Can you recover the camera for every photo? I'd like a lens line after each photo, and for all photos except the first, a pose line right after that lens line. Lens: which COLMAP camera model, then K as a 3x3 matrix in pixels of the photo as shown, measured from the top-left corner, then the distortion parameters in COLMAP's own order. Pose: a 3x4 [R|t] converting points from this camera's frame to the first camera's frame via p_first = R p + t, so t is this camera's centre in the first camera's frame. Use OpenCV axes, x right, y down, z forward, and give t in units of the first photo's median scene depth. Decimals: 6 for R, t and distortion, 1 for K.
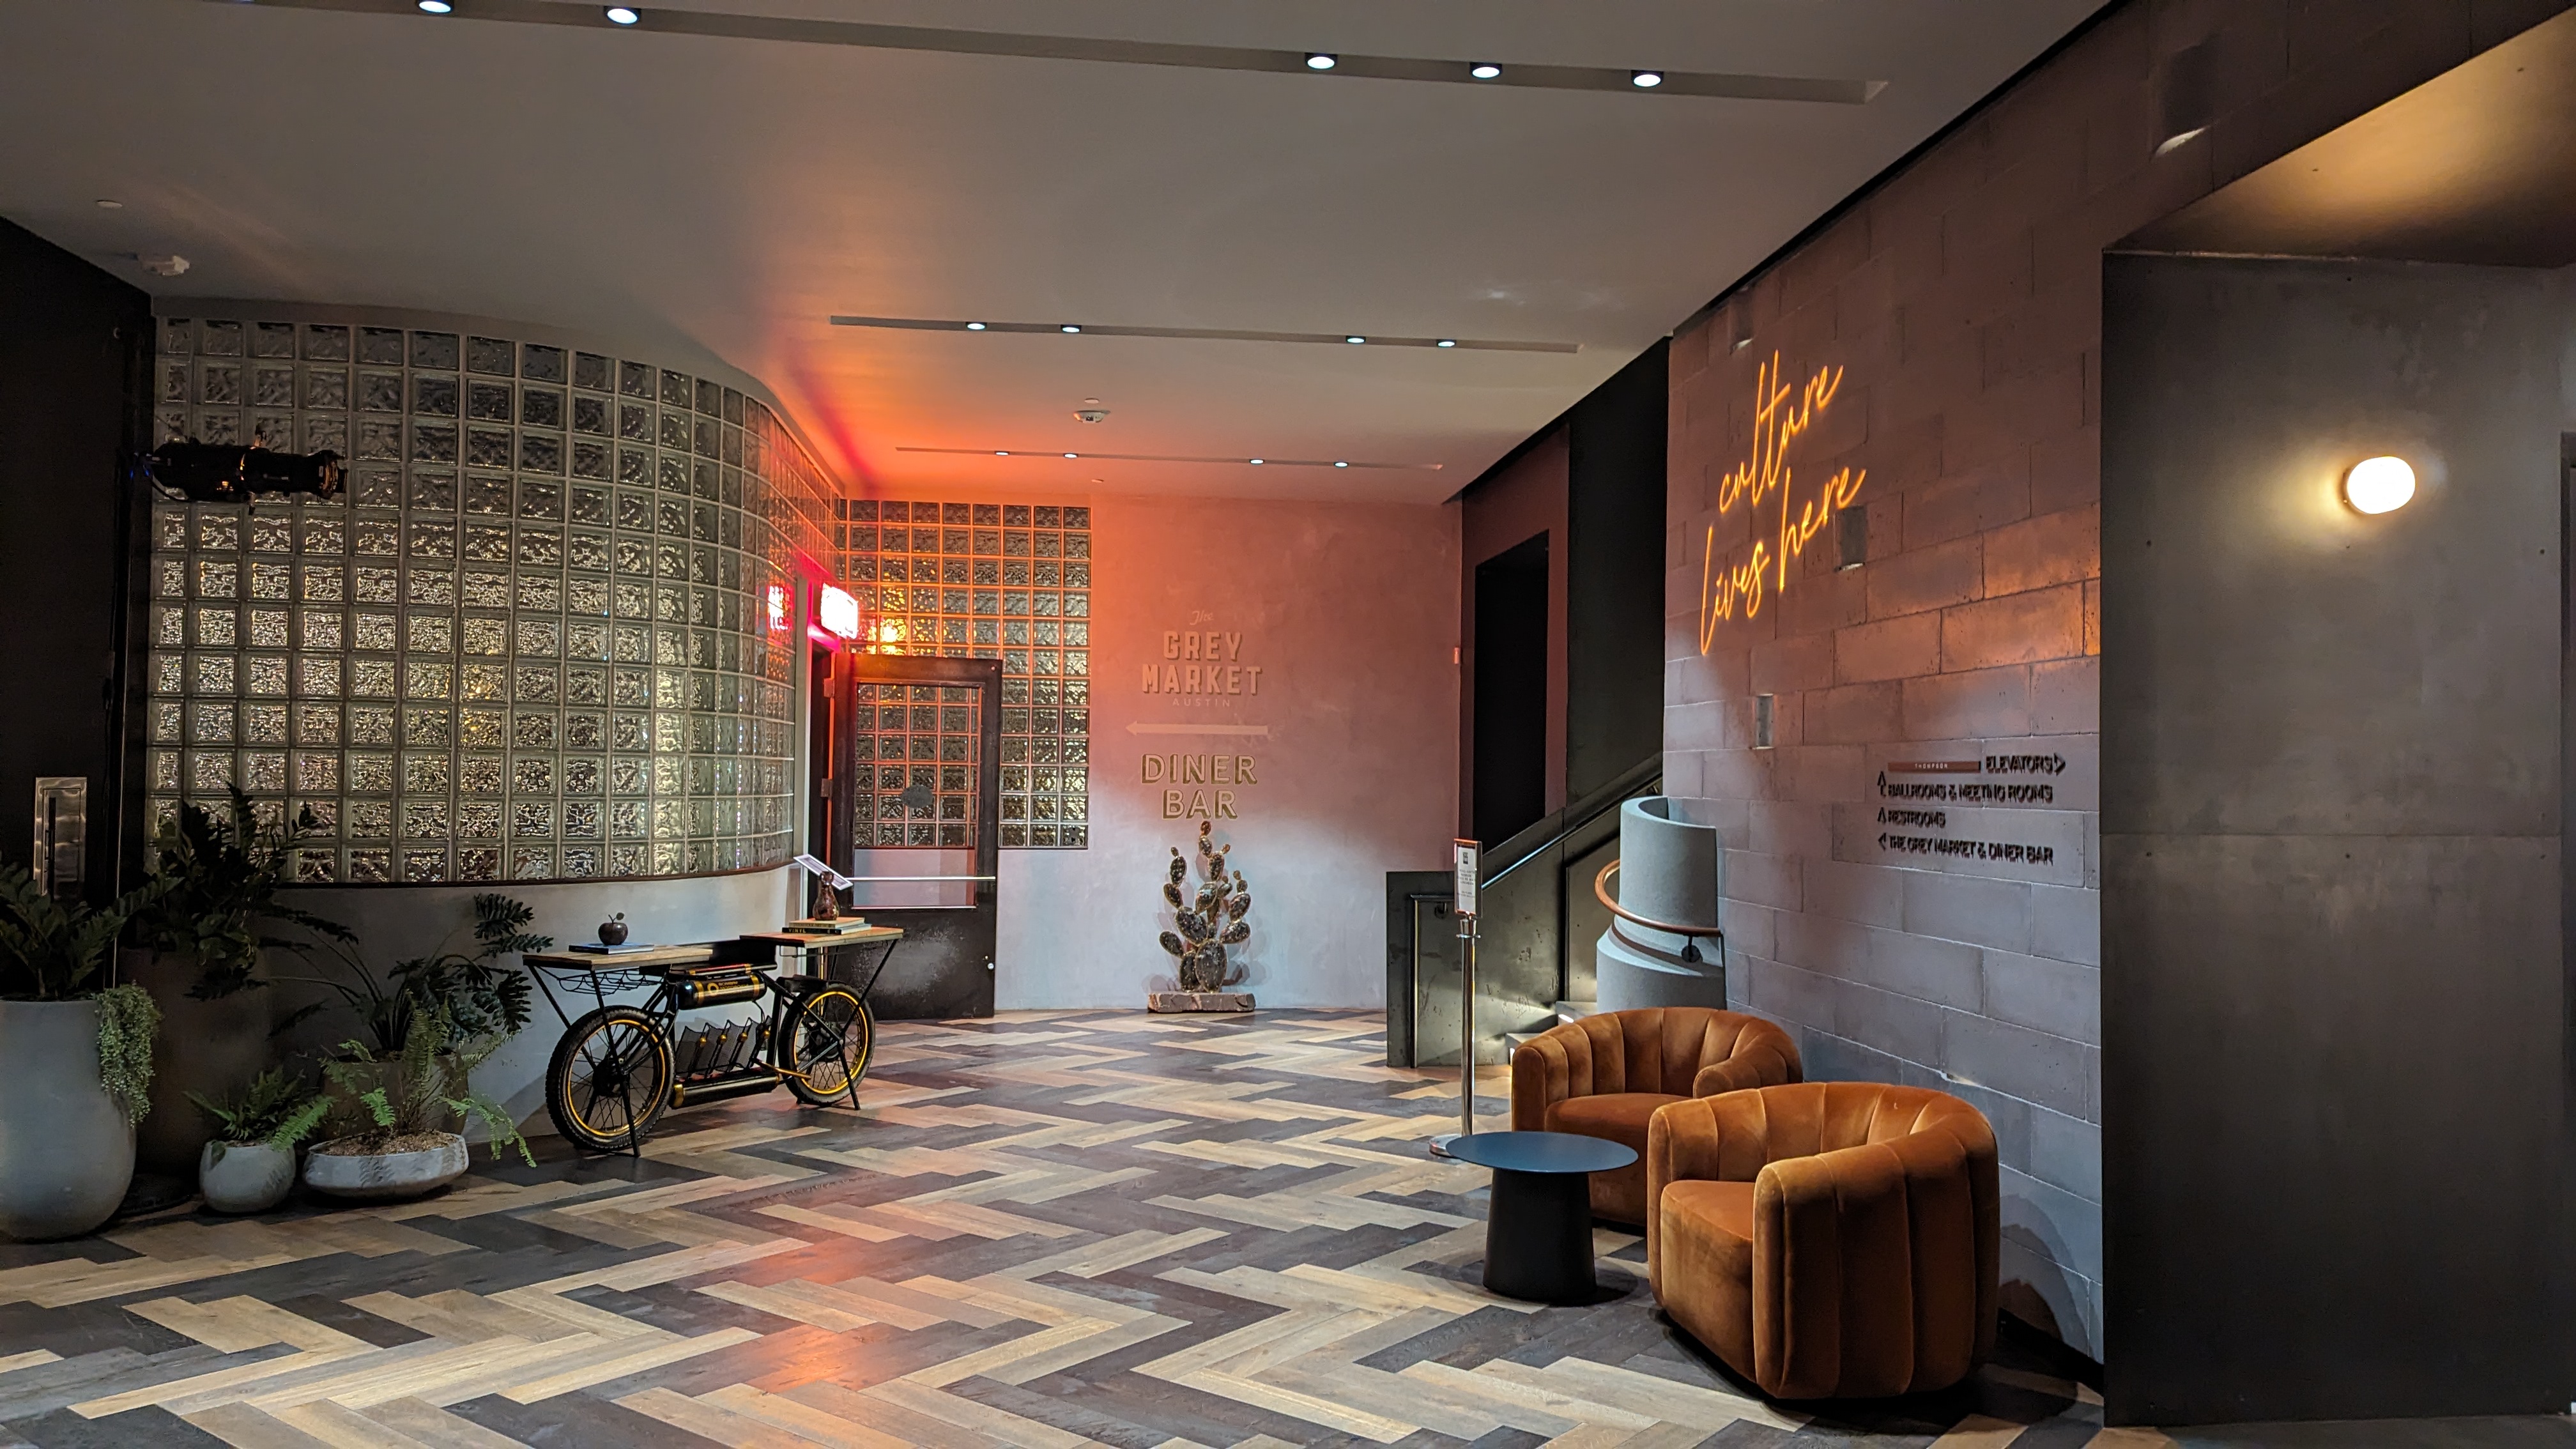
lens RADIAL K [[1831.2, 0, 1288.3], [0, 1831.2, 744.1], [0, 0, 1]] dist [0.048375, -0.035703]
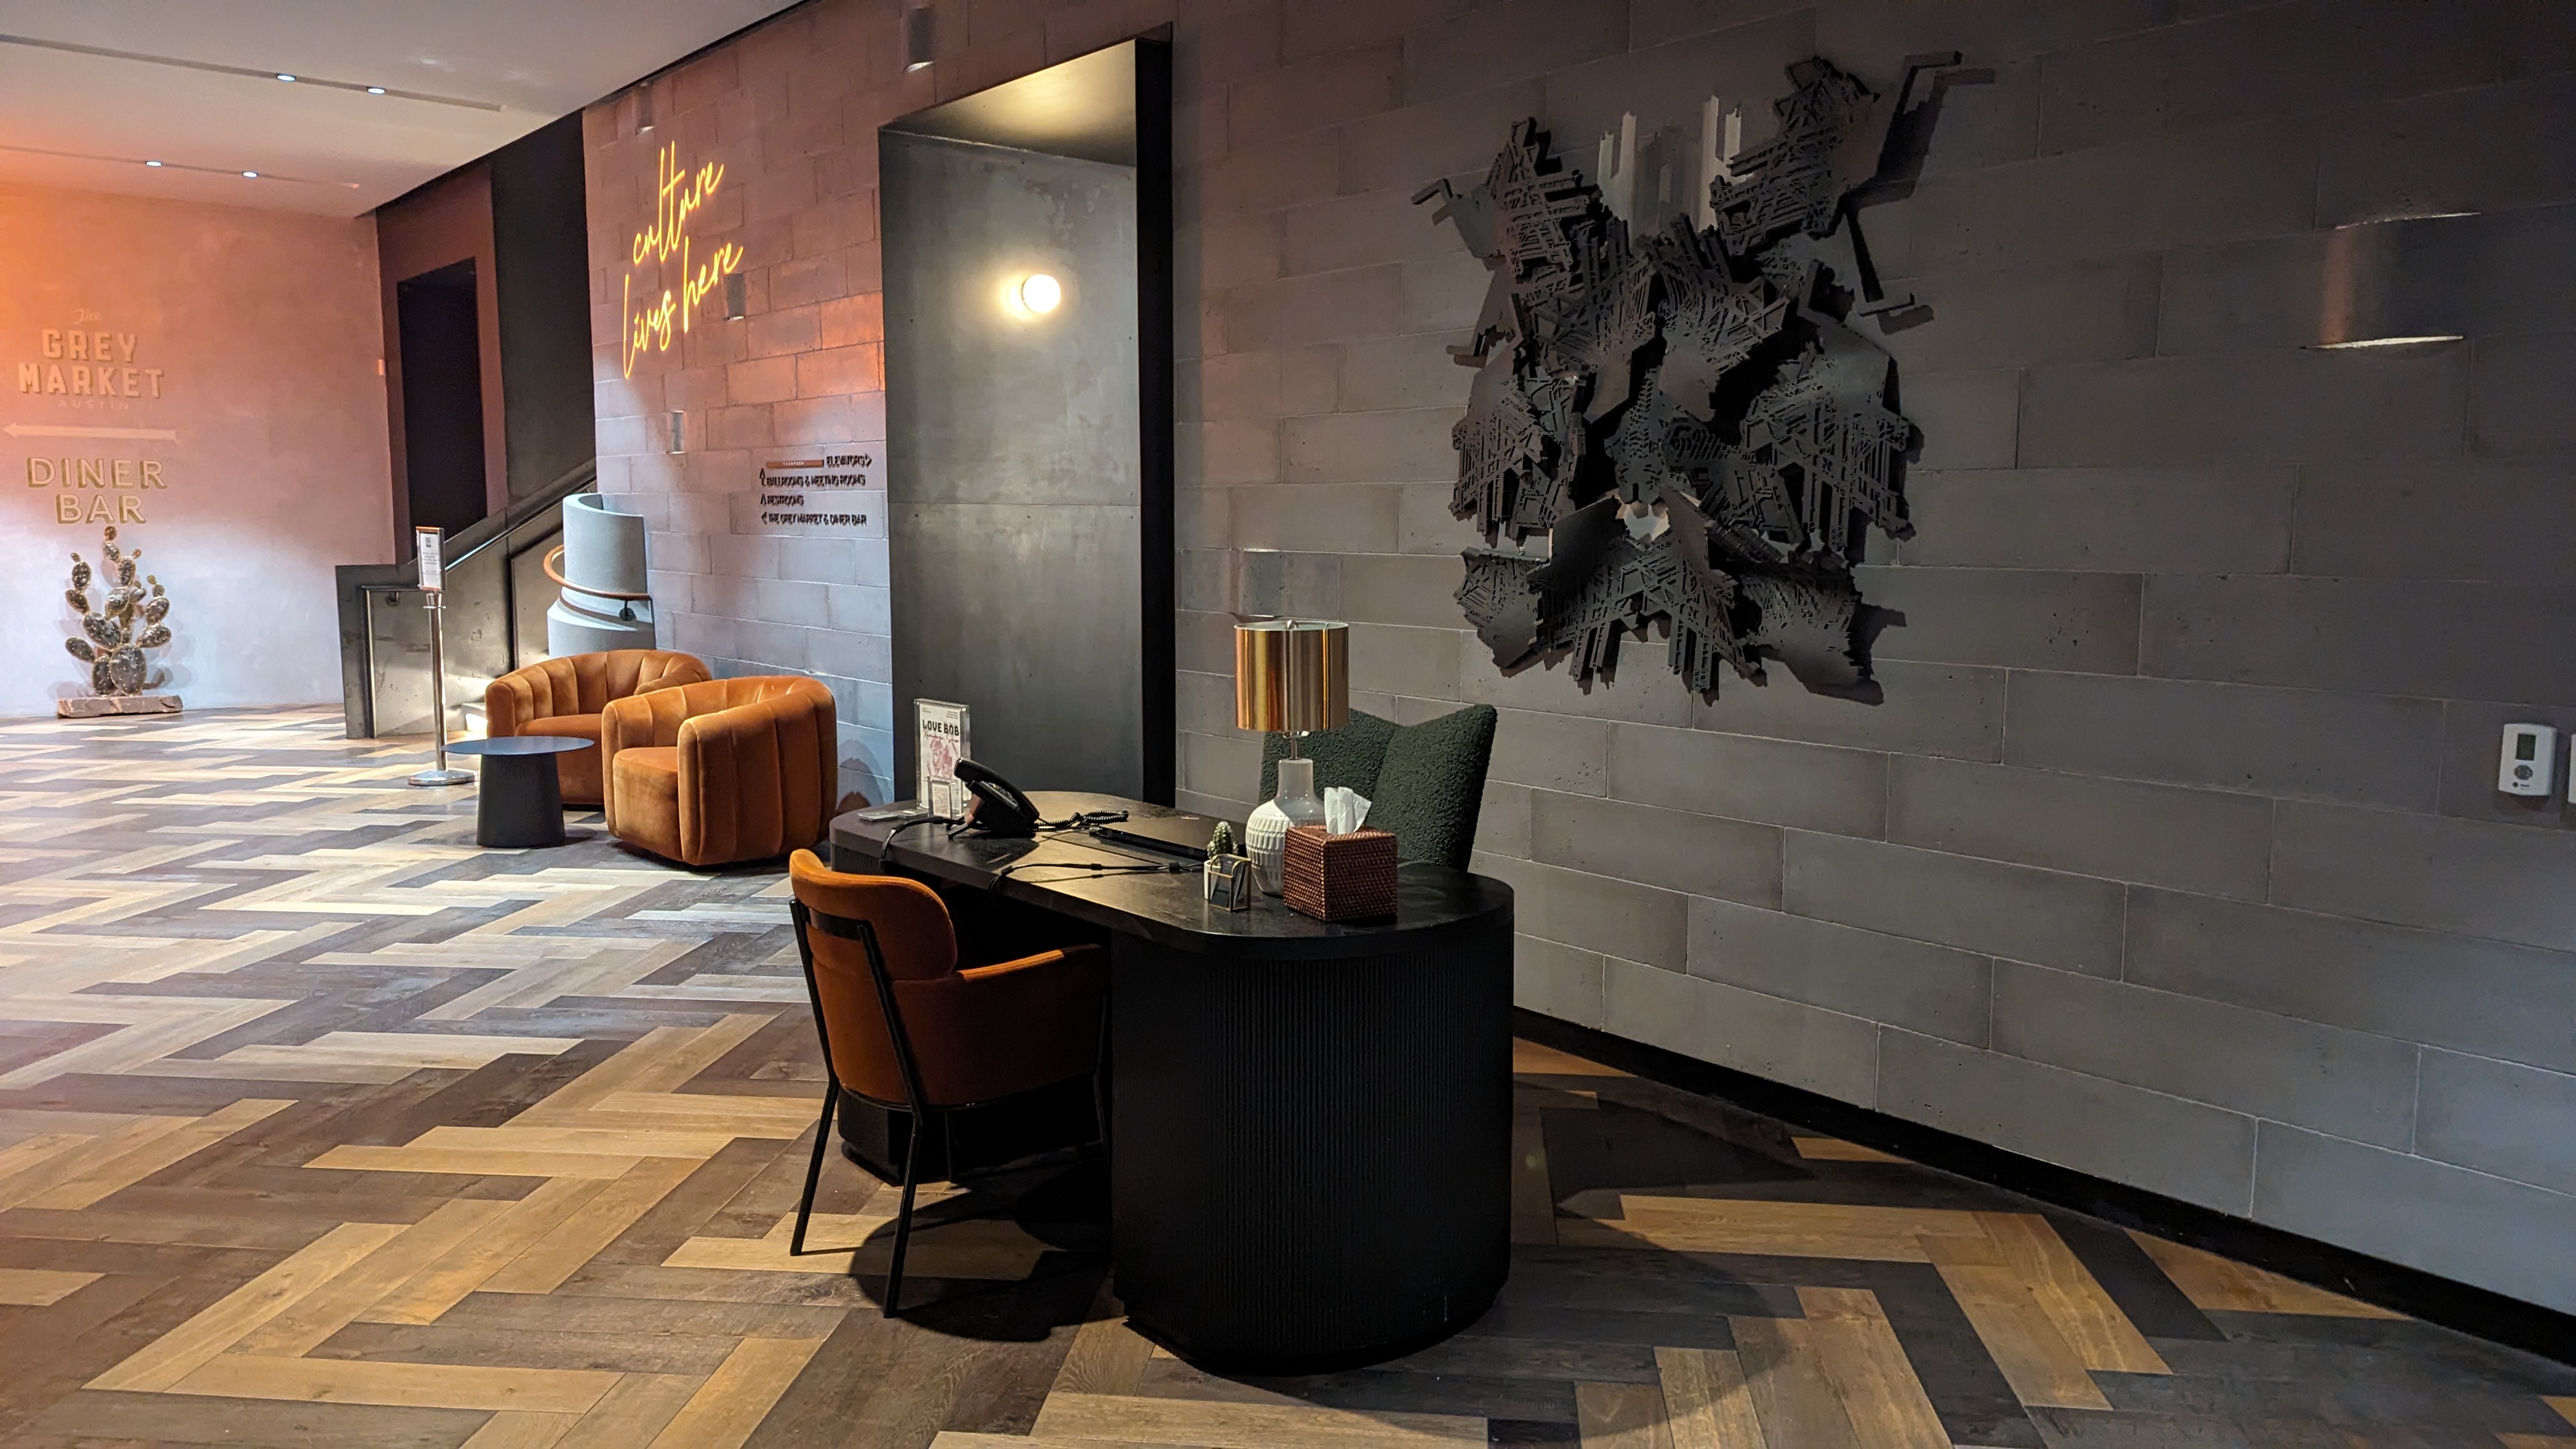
lens RADIAL K [[1831.2, 0, 1307.6], [0, 1831.2, 740.9], [0, 0, 1]] dist [0.048375, -0.035703]
pose [[0.840685, -0.068741, 0.537143, -0.089718], [-0.009516, 0.989882, 0.141574, 0.016153], [-0.541440, -0.124131, 0.831525, -0.387728]]
